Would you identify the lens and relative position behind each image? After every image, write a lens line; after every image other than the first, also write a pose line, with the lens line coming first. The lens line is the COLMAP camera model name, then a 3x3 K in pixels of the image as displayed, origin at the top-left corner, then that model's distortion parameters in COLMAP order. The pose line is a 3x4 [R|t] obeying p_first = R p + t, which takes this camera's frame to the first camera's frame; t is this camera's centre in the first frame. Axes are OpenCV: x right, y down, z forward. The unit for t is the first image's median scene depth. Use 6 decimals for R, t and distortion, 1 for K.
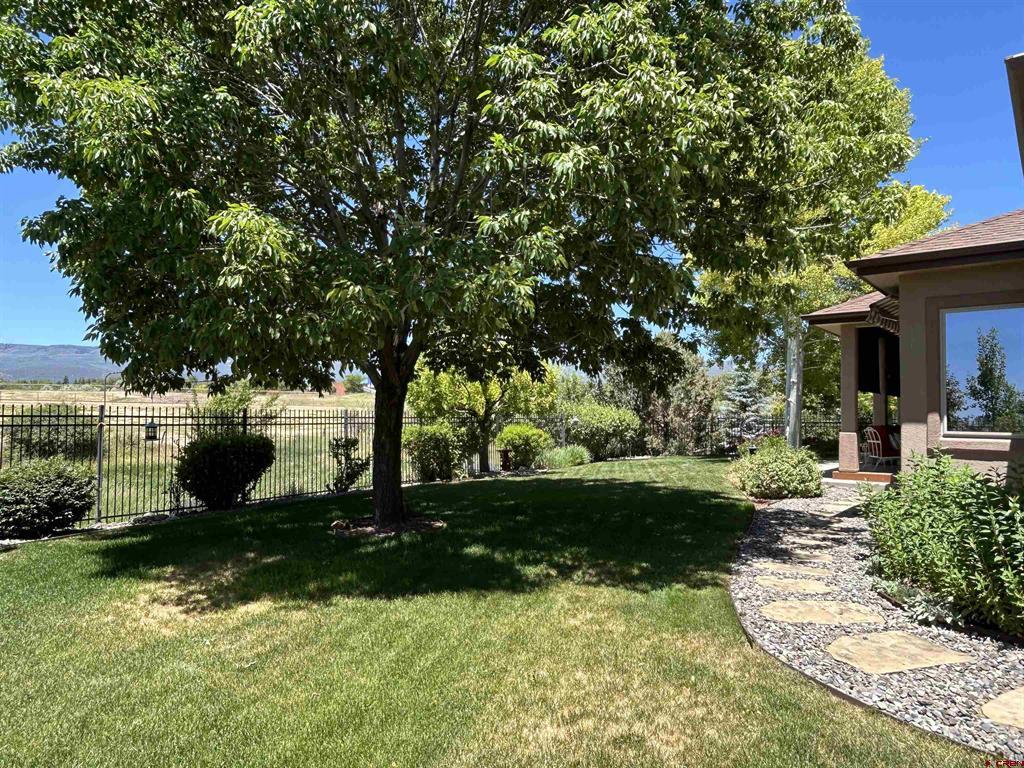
lens RADIAL K [[659.1, 0, 512.0], [0, 659.1, 384.0], [0, 0, 1]] dist [-0.003860, -0.000047]
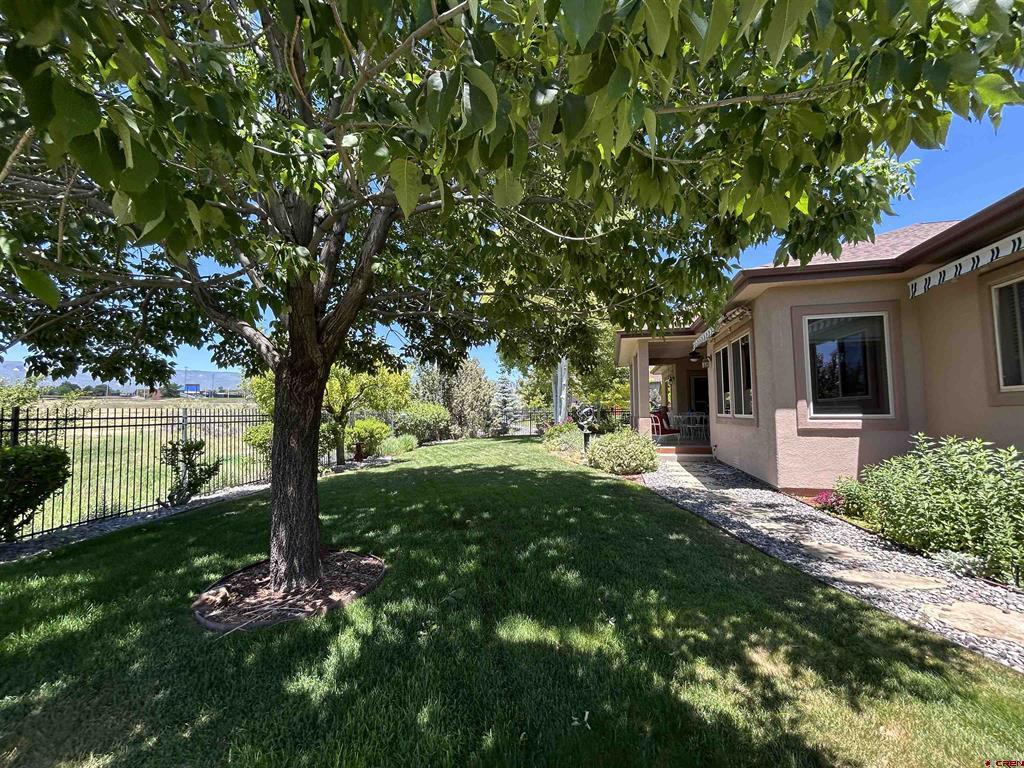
lens RADIAL K [[415.4, 0, 512.0], [0, 415.4, 384.0], [0, 0, 1]] dist [0.000347, 0.000797]
pose [[0.898101, 0.008165, 0.439713, -0.109221], [-0.000317, 0.999839, -0.017919, 0.017219], [-0.439789, 0.015954, 0.897960, 0.323853]]
